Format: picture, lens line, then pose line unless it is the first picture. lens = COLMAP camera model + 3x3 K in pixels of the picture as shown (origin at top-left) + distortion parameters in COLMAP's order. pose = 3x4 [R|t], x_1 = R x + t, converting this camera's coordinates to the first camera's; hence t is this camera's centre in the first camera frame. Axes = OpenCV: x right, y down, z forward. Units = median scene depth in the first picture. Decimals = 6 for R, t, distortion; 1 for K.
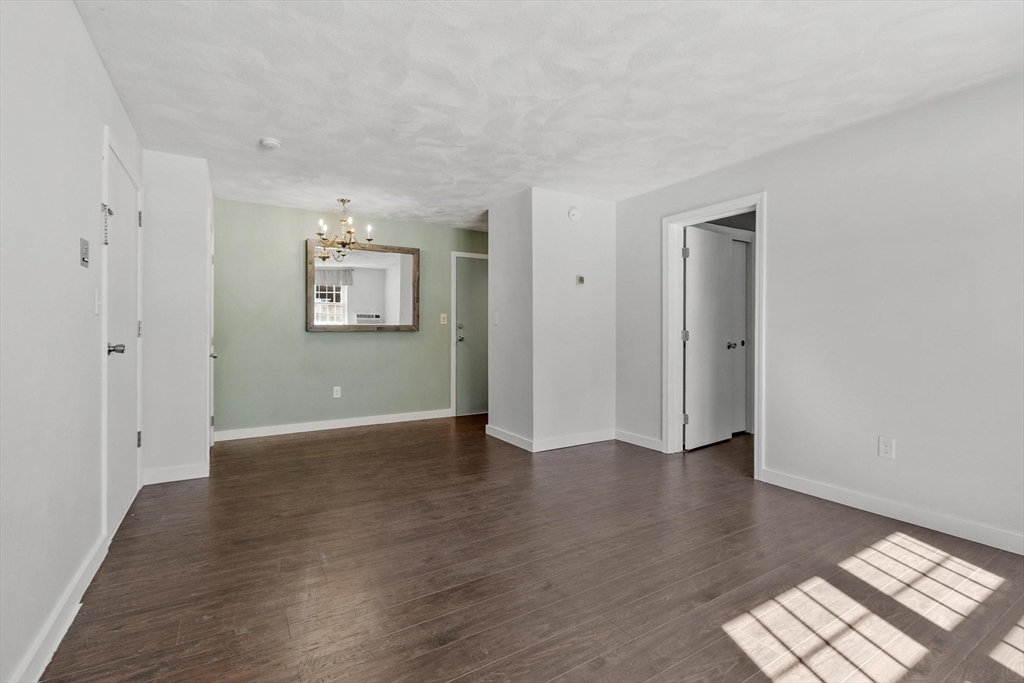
lens RADIAL K [[455.5, 0, 504.5], [0, 455.5, 327.2], [0, 0, 1]] dist [-0.000554, -0.000056]
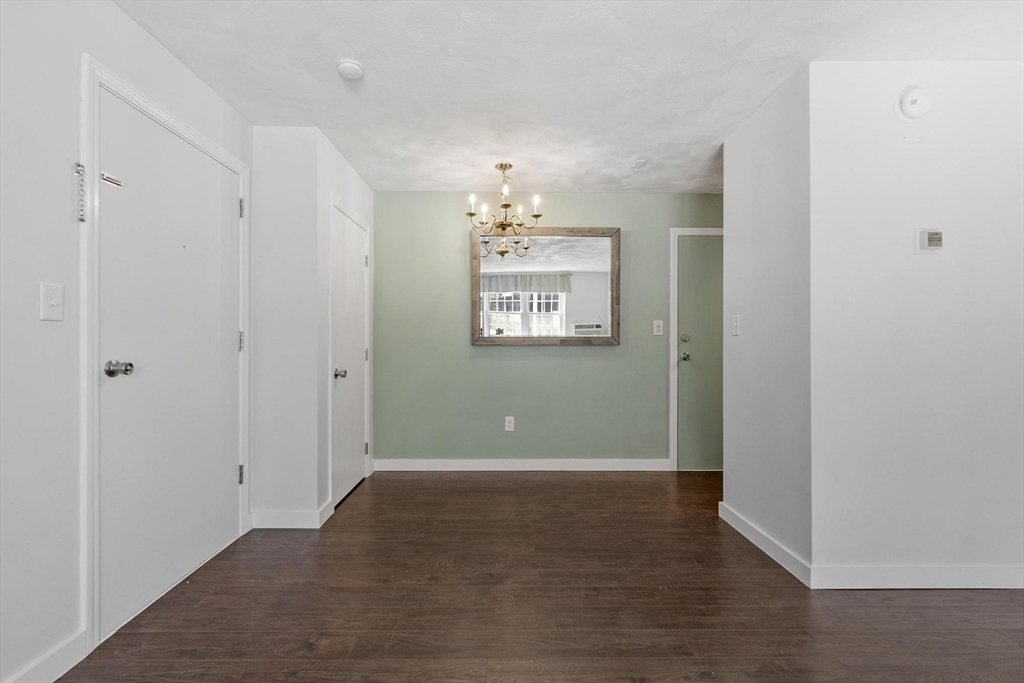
lens RADIAL K [[467.6, 0, 505.6], [0, 467.6, 339.9], [0, 0, 1]] dist [-0.000561, -0.000276]
pose [[0.864446, 0.001026, -0.502725, 0.024985], [-0.000805, 0.999999, 0.000657, 0.000235], [0.502726, -0.000163, 0.864446, 0.314939]]
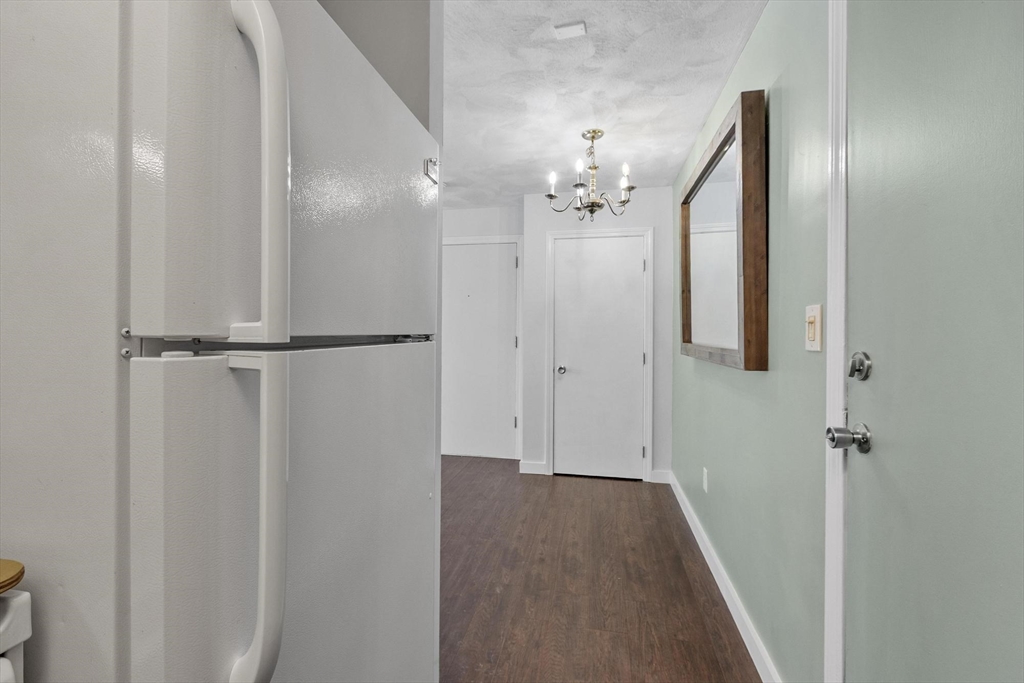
lens RADIAL K [[455.5, 0, 504.5], [0, 455.5, 327.2], [0, 0, 1]] dist [-0.000554, -0.000056]
pose [[-0.680228, -0.008916, -0.732946, 0.145260], [-0.001961, 0.999945, -0.010345, -0.016535], [0.732998, -0.005600, -0.680208, 1.187888]]
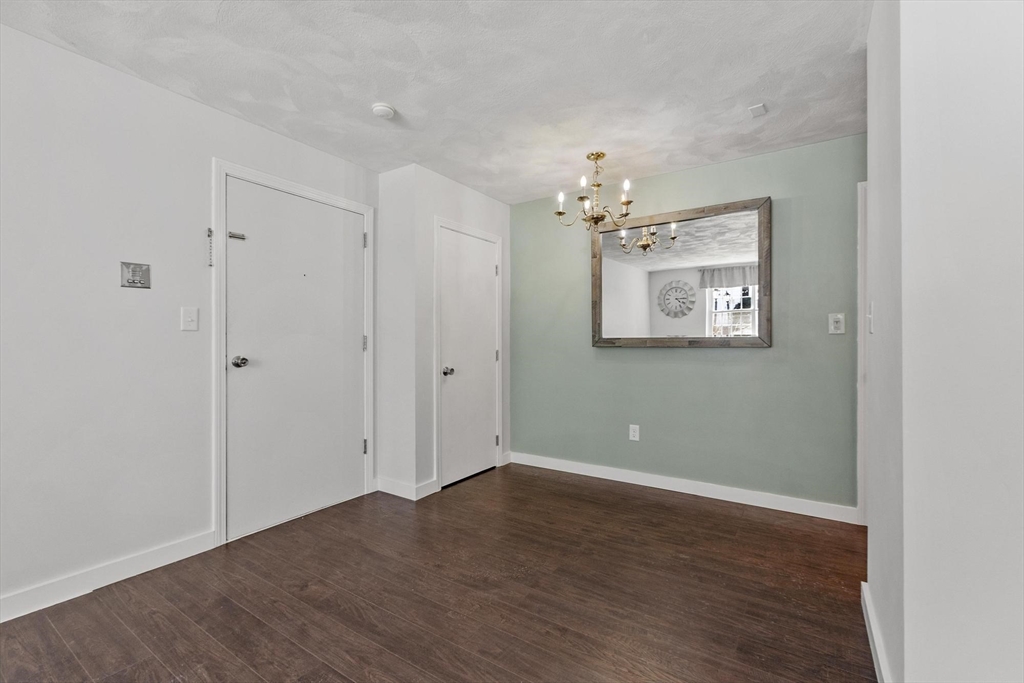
lens RADIAL K [[444.4, 0, 504.9], [0, 444.4, 341.5], [0, 0, 1]] dist [-0.000147, -0.000166]
pose [[0.424360, -0.002308, -0.905490, 0.174687], [0.003310, 0.999994, -0.000998, 0.001169], [0.905487, -0.002574, 0.424365, 0.530582]]
